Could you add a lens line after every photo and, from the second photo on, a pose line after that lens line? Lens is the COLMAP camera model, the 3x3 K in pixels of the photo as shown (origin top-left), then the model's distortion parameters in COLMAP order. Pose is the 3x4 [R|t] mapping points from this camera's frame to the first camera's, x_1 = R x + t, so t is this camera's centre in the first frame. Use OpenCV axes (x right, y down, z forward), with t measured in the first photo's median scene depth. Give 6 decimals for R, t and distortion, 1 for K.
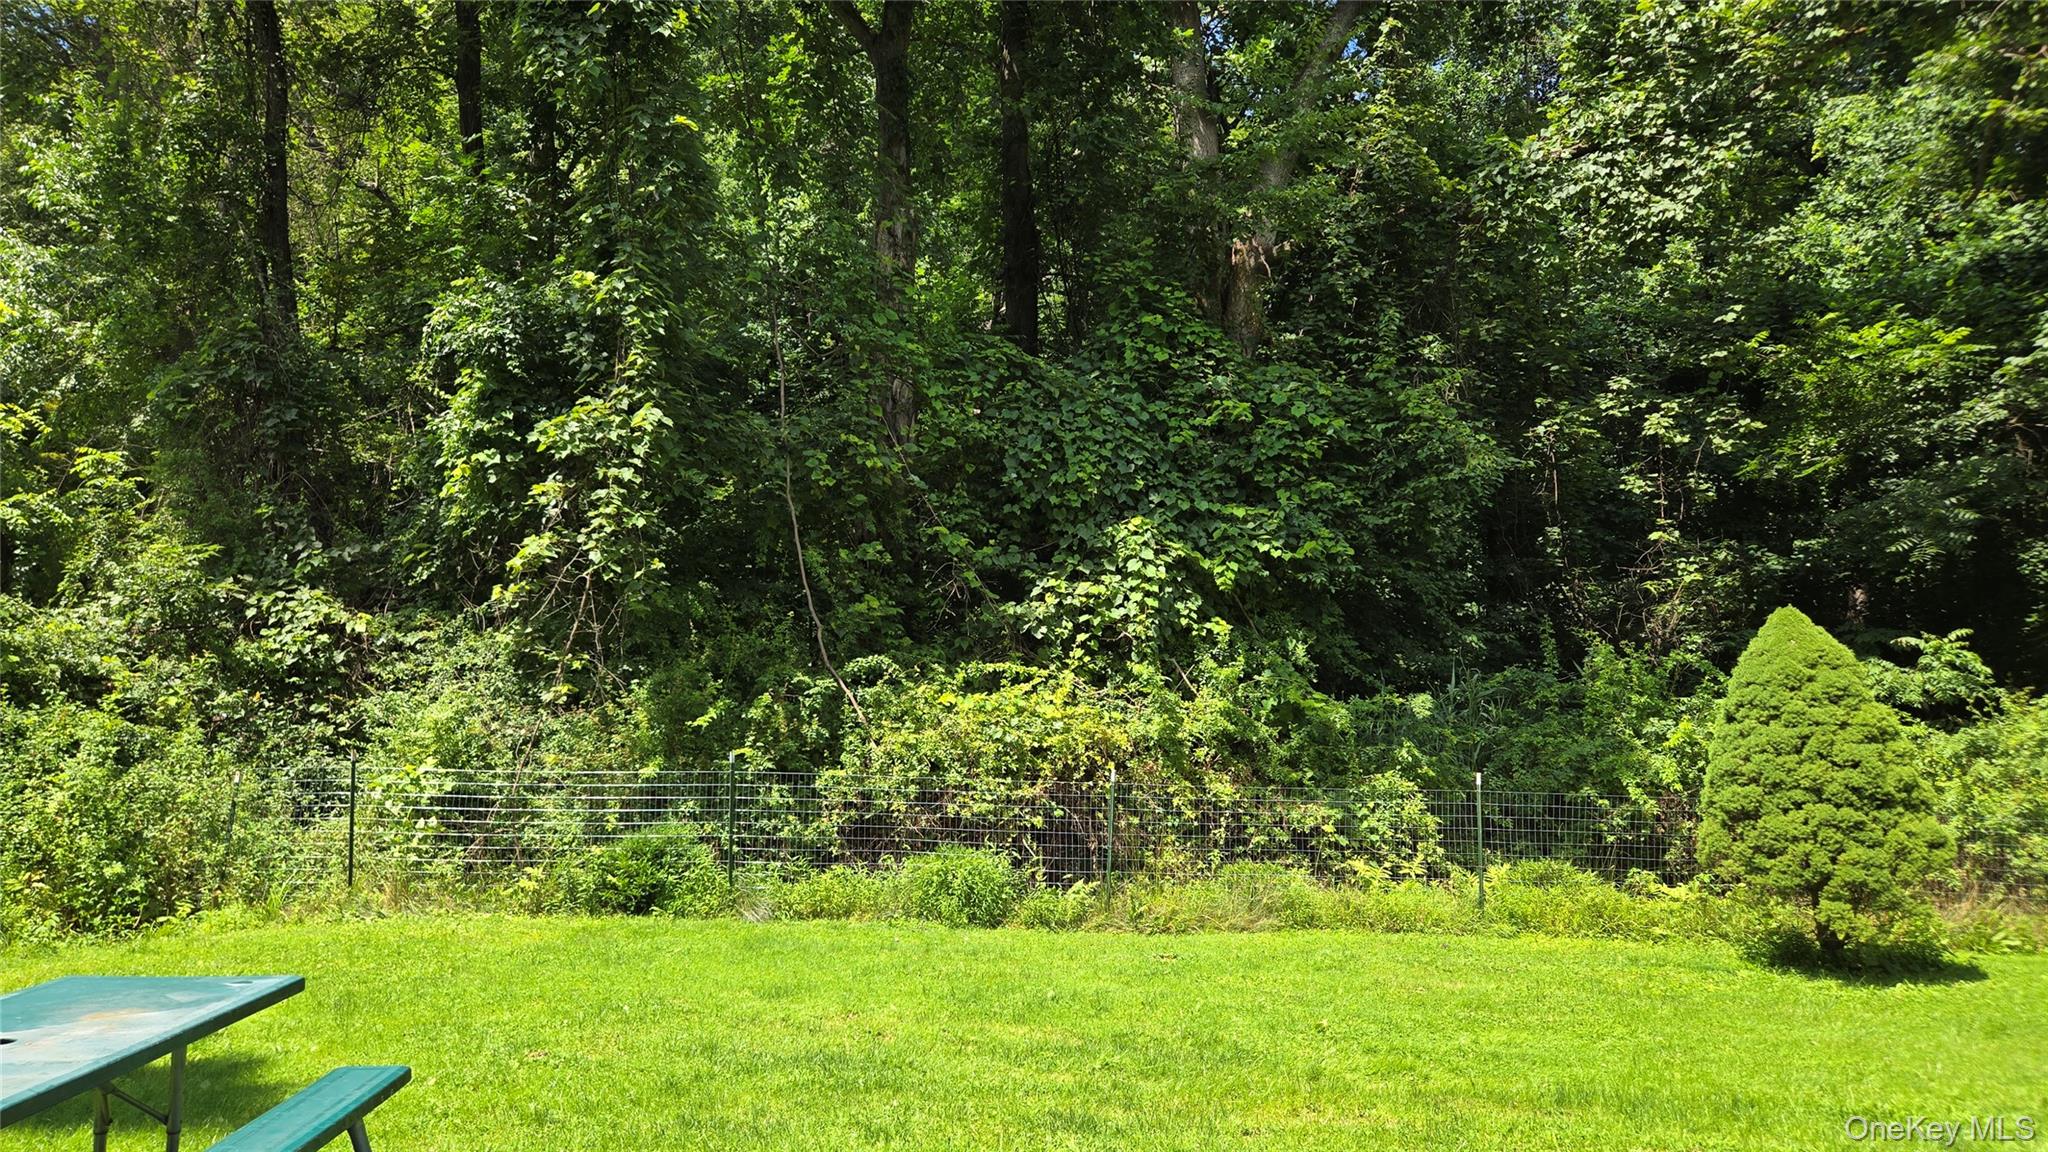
lens RADIAL K [[1368.3, 0, 1011.9], [0, 1368.3, 580.8], [0, 0, 1]] dist [0.095826, -0.089312]
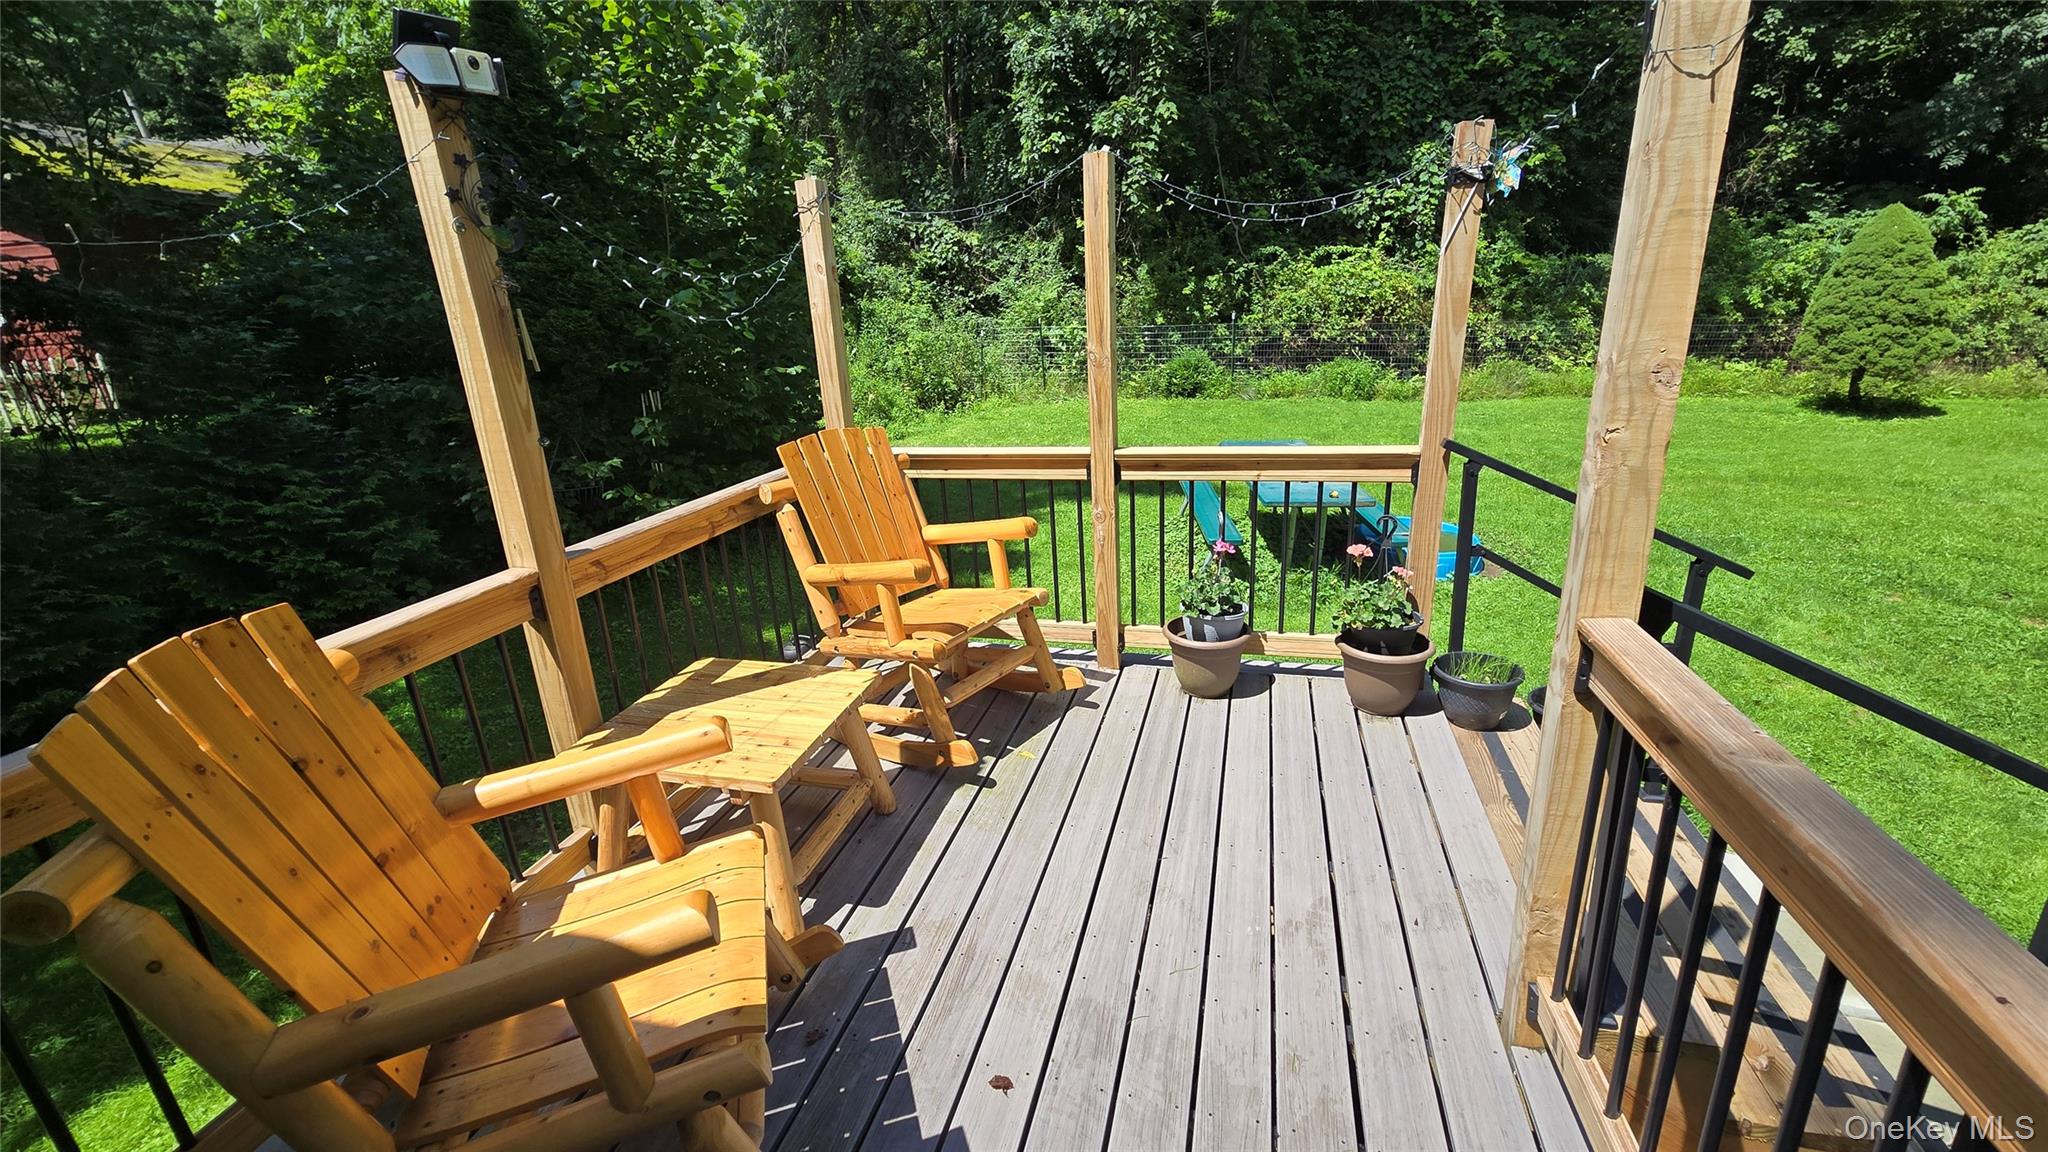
lens RADIAL K [[850.5, 0, 1025.5], [0, 850.5, 577.4], [0, 0, 1]] dist [-0.011245, 0.004409]
pose [[0.988577, 0.005606, -0.150614, -0.246072], [0.063737, 0.890005, 0.451474, -0.078349], [0.136578, -0.455917, 0.879481, -0.189489]]
